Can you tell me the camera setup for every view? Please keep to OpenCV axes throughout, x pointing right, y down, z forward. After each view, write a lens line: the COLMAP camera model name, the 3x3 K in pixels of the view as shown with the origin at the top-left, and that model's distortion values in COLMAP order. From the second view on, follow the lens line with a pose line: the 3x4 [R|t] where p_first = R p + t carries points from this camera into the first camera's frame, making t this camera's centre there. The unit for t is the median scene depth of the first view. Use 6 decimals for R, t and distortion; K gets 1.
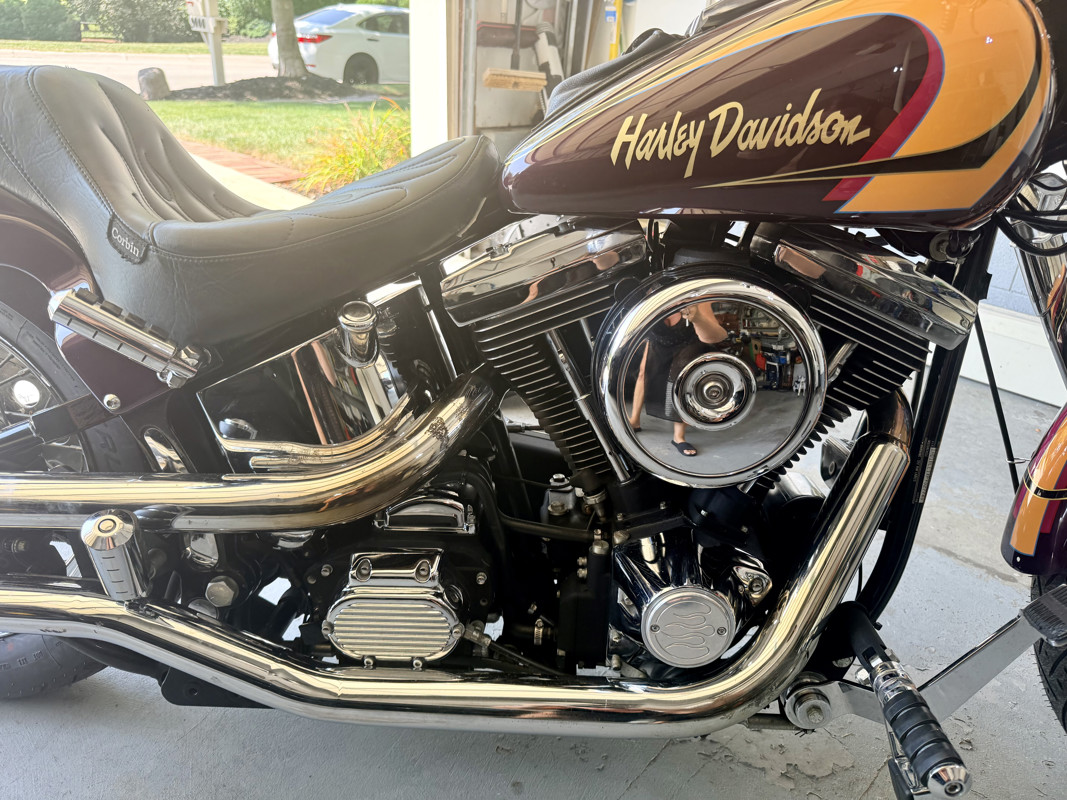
lens RADIAL K [[766.7, 0, 533.5], [0, 766.7, 400.0], [0, 0, 1]] dist [0.003524, -0.005604]
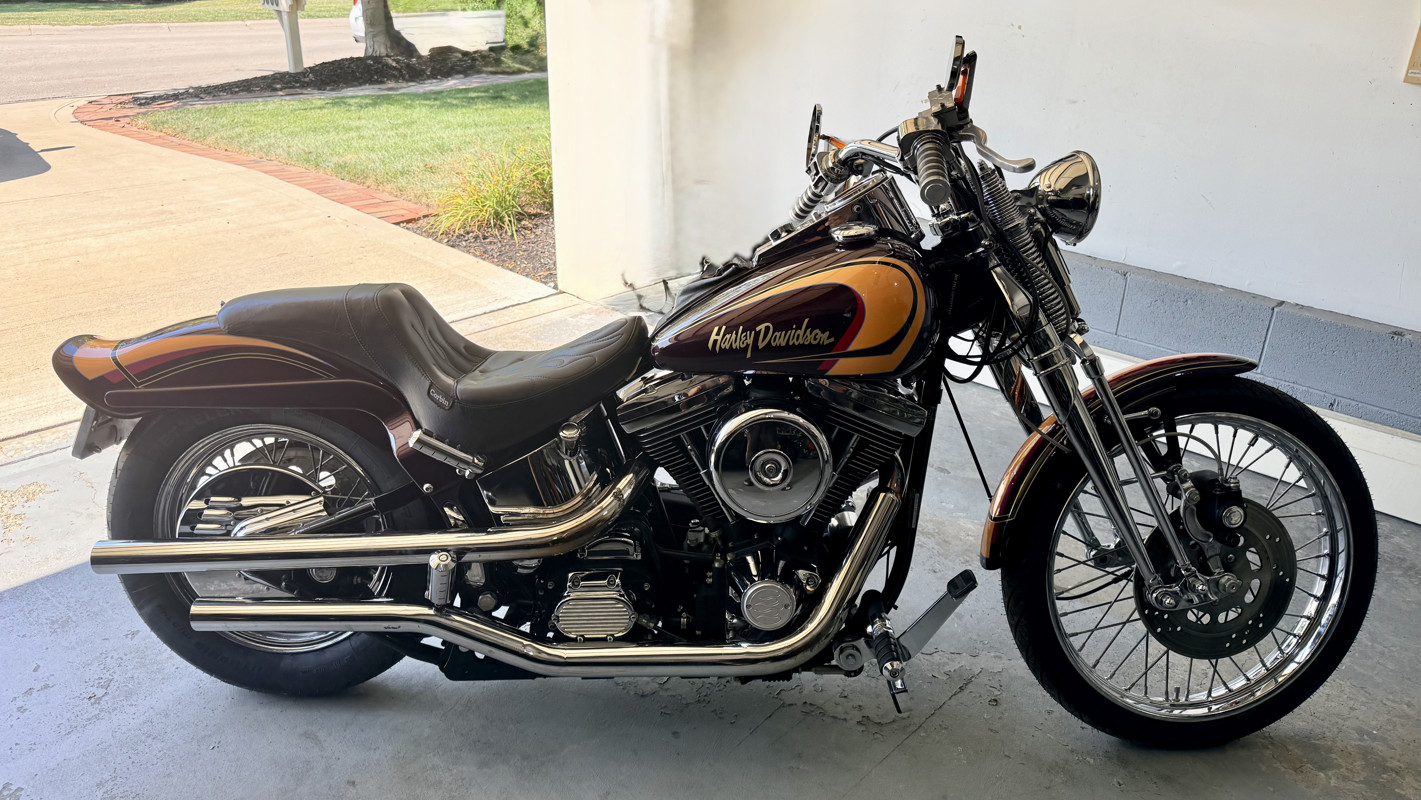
lens RADIAL K [[996.7, 0, 689.2], [0, 996.7, 366.0], [0, 0, 1]] dist [0.052032, -0.000433]
pose [[0.999084, -0.042788, -0.000842, 0.043908], [0.042648, 0.997059, -0.063676, -0.094040], [0.003565, 0.063582, 0.997970, -1.152993]]
